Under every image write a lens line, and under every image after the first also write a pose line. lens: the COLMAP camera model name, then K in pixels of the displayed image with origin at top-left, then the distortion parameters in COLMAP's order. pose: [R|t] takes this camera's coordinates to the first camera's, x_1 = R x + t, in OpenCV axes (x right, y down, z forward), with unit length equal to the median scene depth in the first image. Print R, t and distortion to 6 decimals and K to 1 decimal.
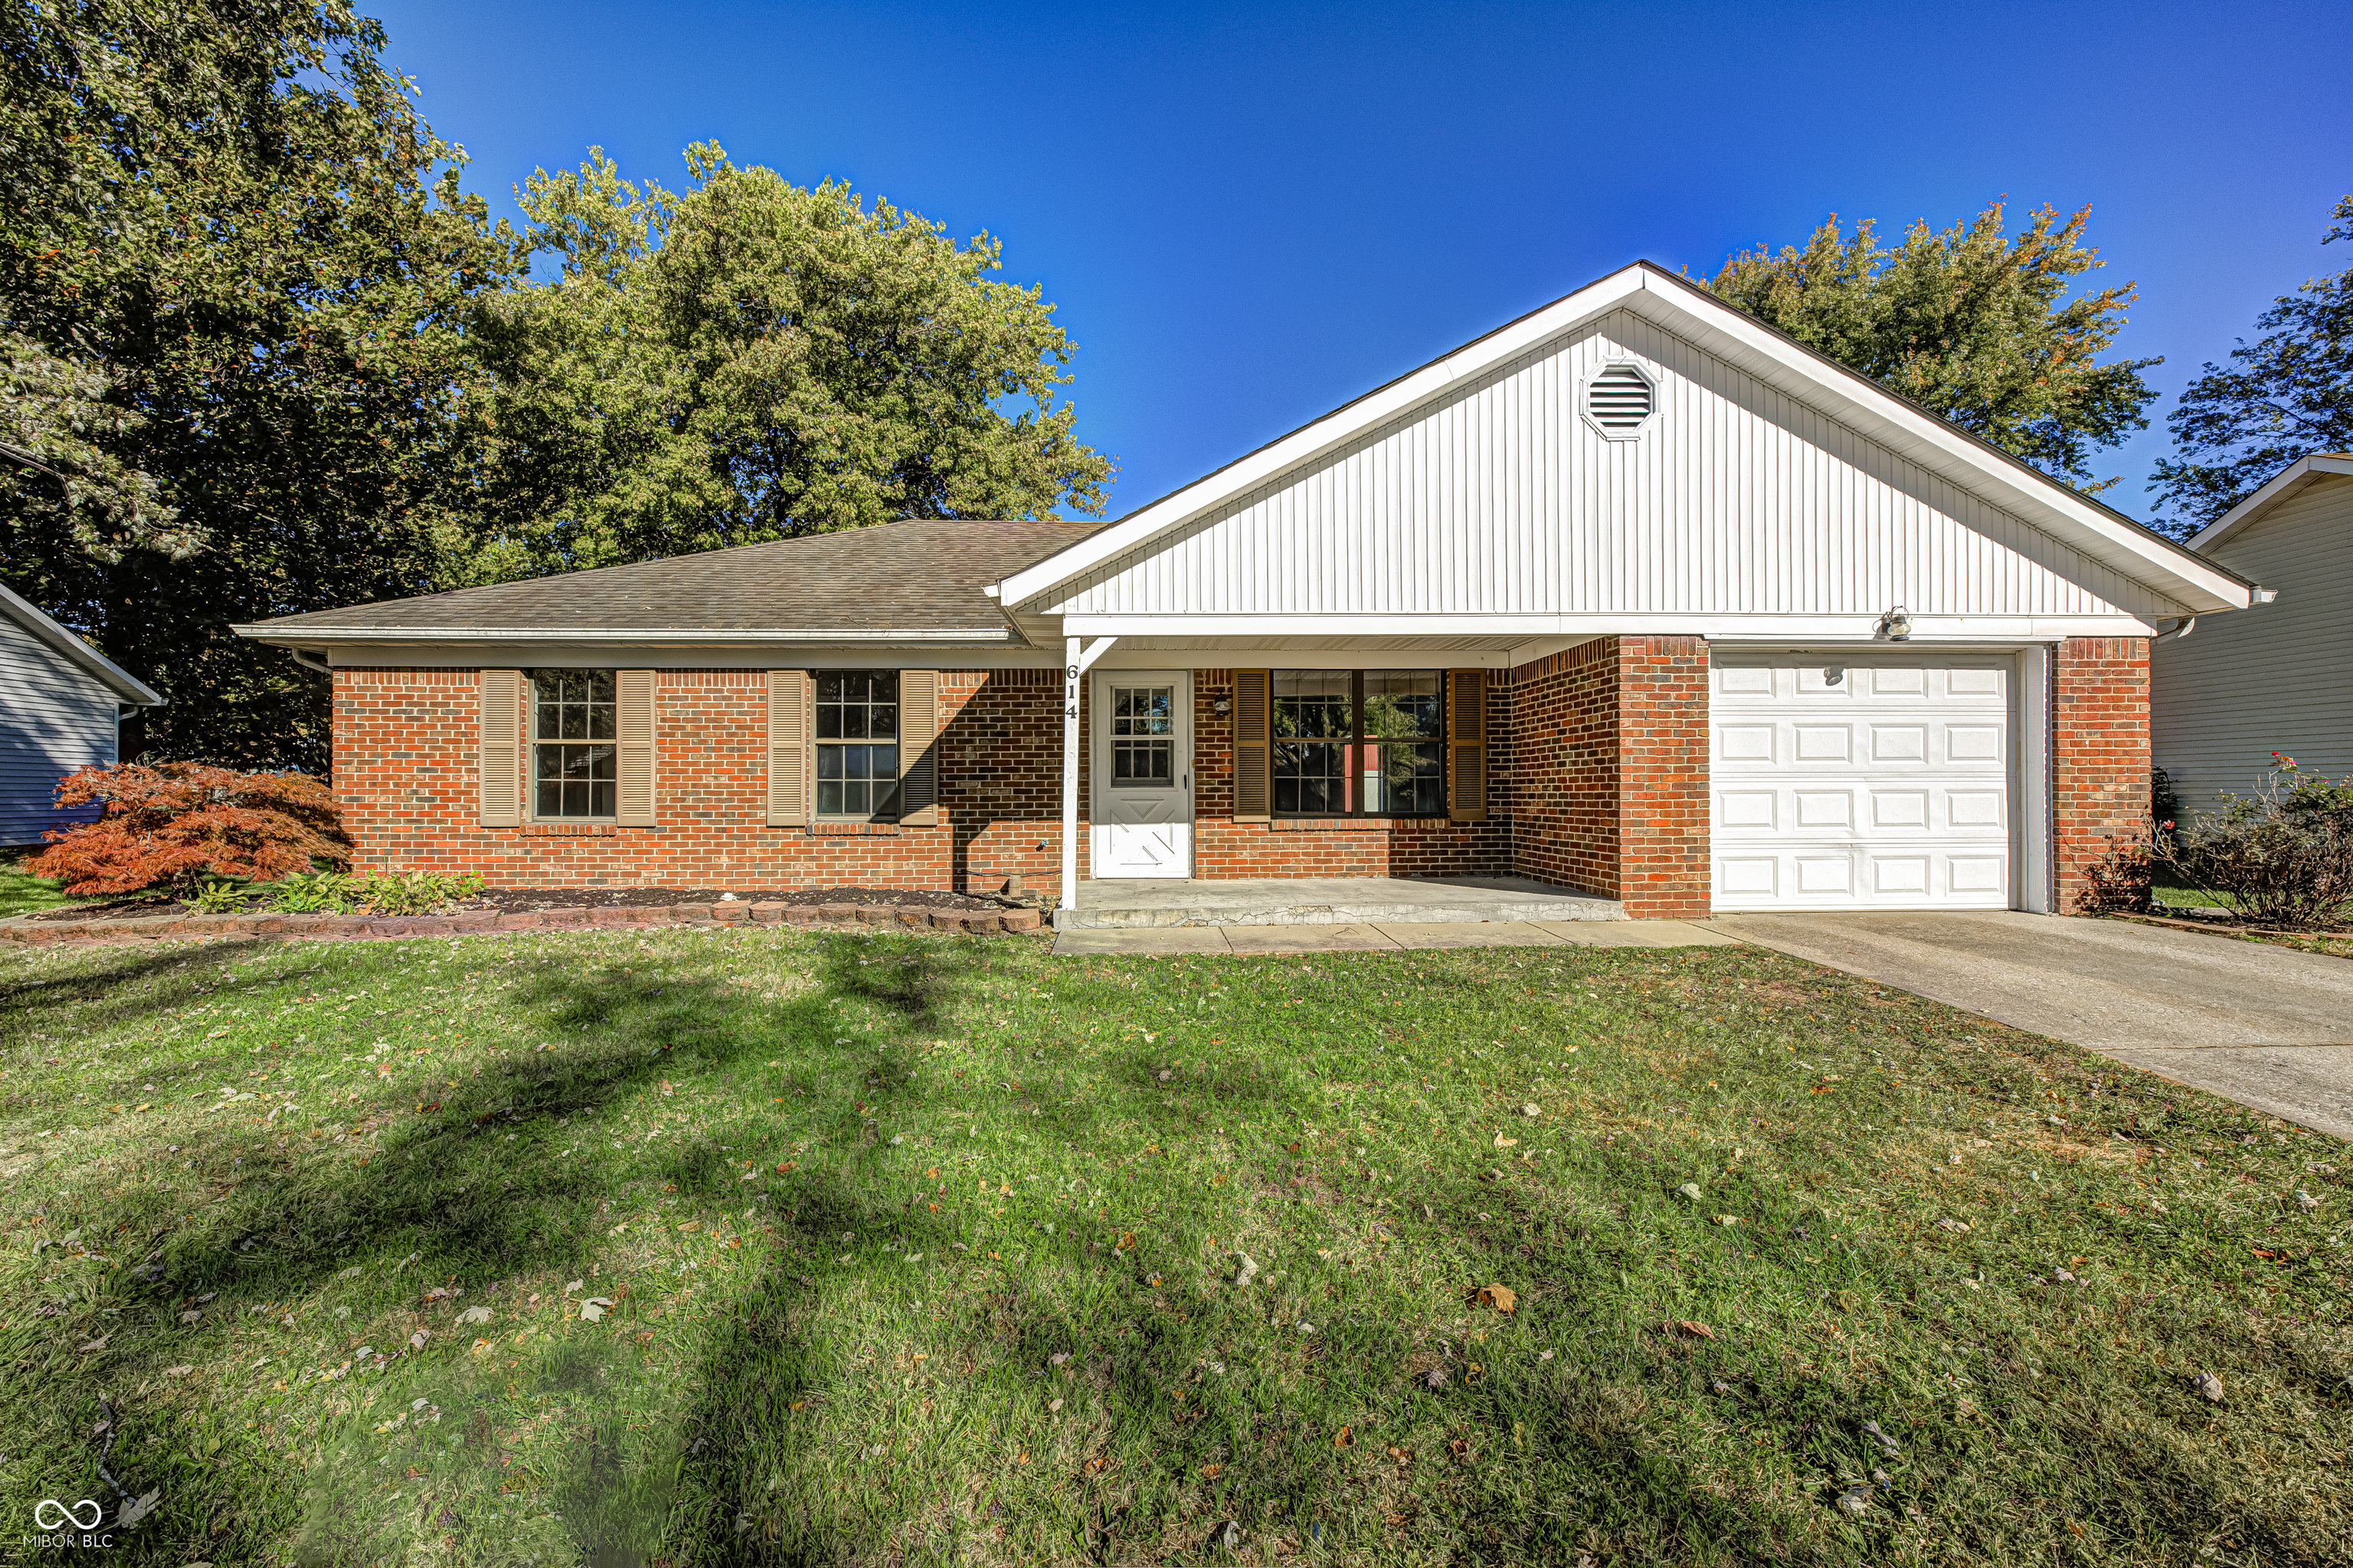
lens RADIAL K [[941.1, 0, 1174.3], [0, 941.1, 778.9], [0, 0, 1]] dist [-0.002897, 0.000685]
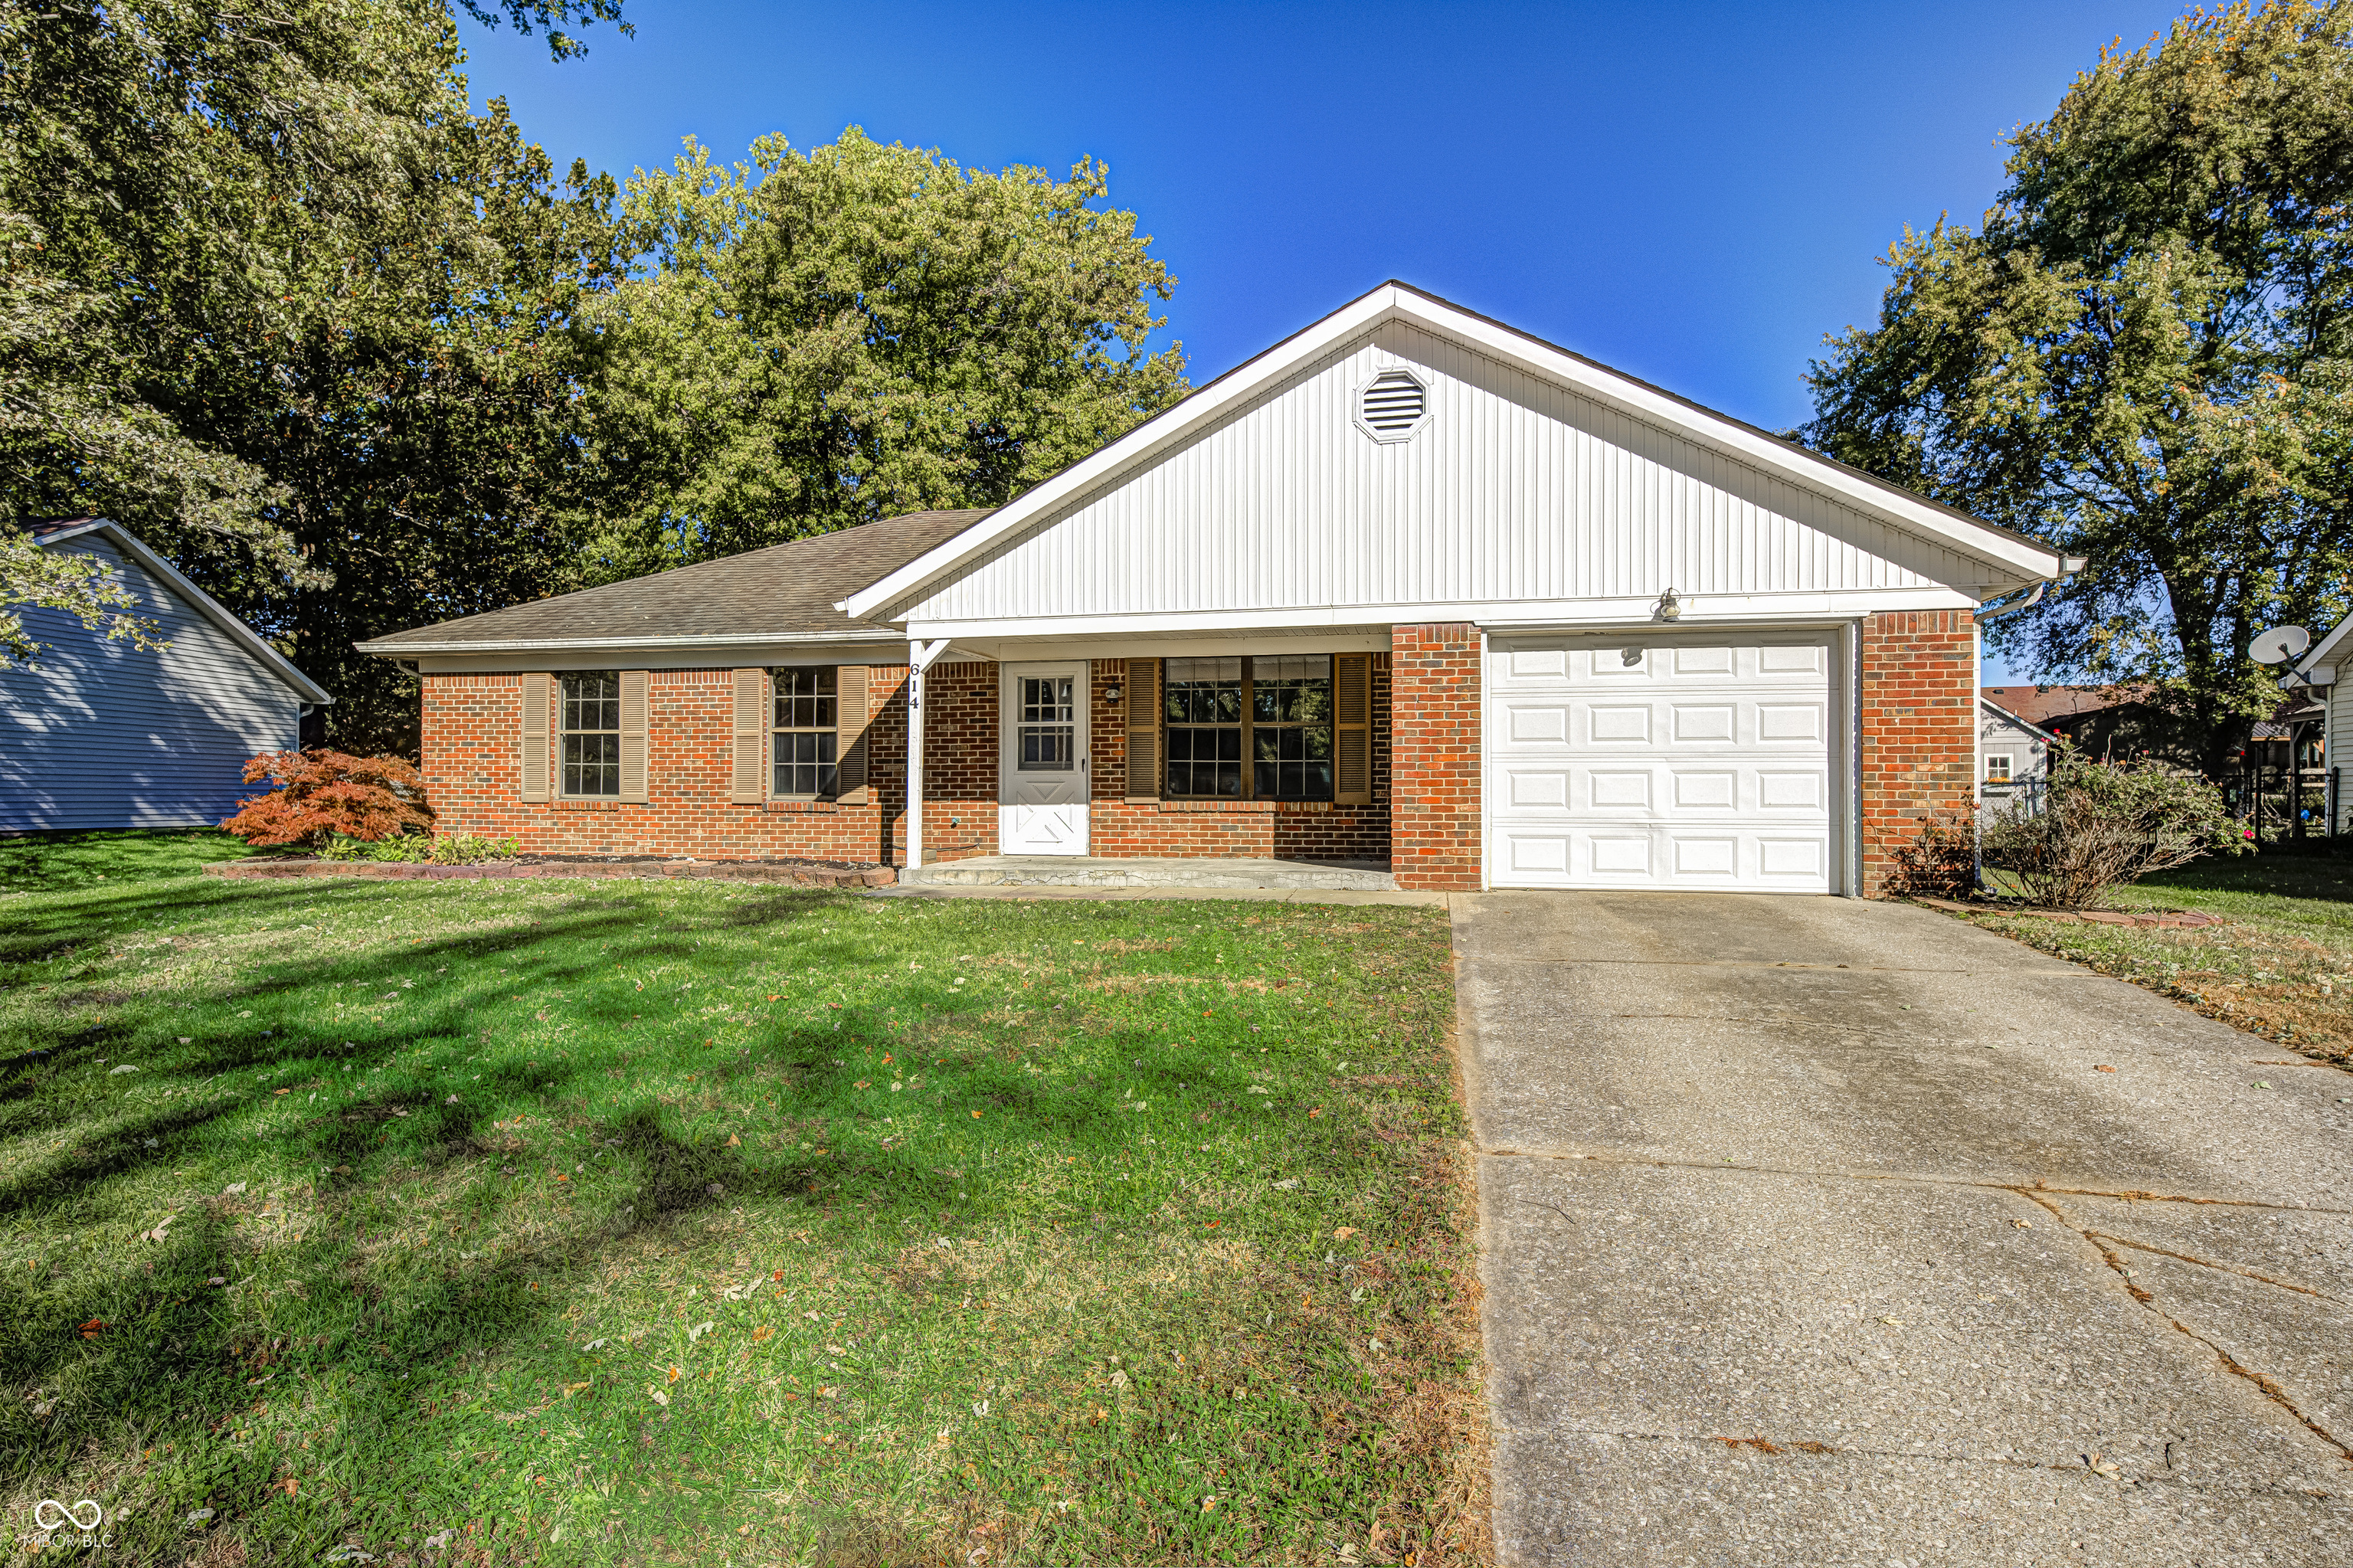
lens RADIAL K [[1270.6, 0, 1179.0], [0, 1270.6, 779.5], [0, 0, 1]] dist [-0.001181, -0.001294]
pose [[0.968176, 0.002052, -0.250263, 0.490665], [-0.002542, 0.999995, -0.001634, 0.021690], [0.250258, 0.002218, 0.968177, -0.374074]]
